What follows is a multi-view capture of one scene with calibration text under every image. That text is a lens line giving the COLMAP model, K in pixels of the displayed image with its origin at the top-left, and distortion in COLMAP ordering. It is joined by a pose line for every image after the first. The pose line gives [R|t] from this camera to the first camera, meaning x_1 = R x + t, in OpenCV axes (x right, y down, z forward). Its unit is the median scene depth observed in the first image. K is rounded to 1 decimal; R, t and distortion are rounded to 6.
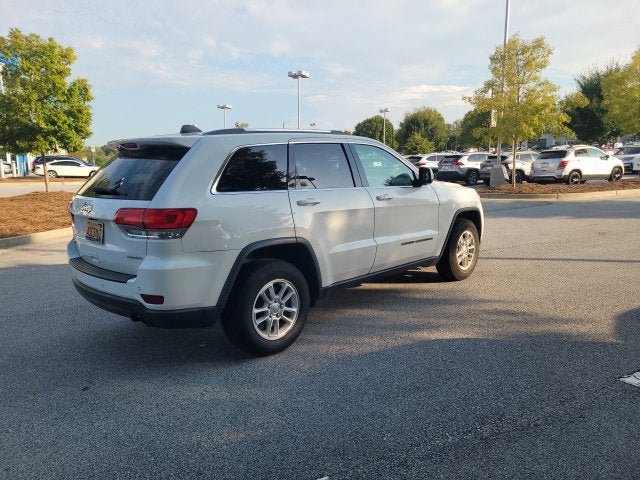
lens RADIAL K [[483.4, 0, 323.6], [0, 483.4, 242.6], [0, 0, 1]] dist [0.066413, -0.049686]
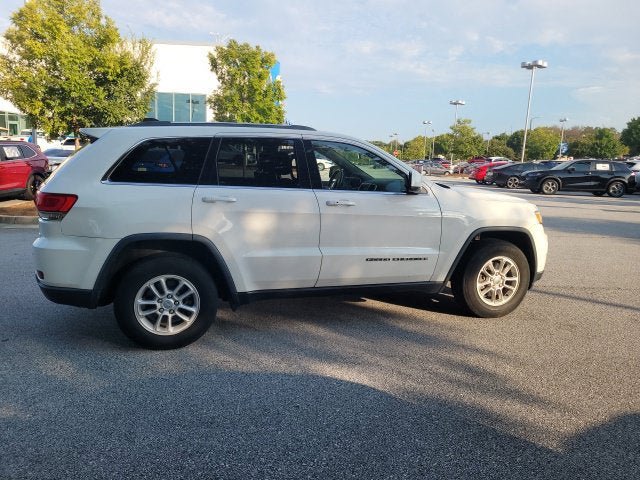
lens RADIAL K [[483.4, 0, 319.6], [0, 483.4, 238.2], [0, 0, 1]] dist [0.066413, -0.049686]
pose [[0.873475, 0.119372, -0.472009, 0.481793], [-0.120578, 0.992314, 0.027824, -0.047522], [0.471702, 0.032610, 0.881155, 0.210533]]
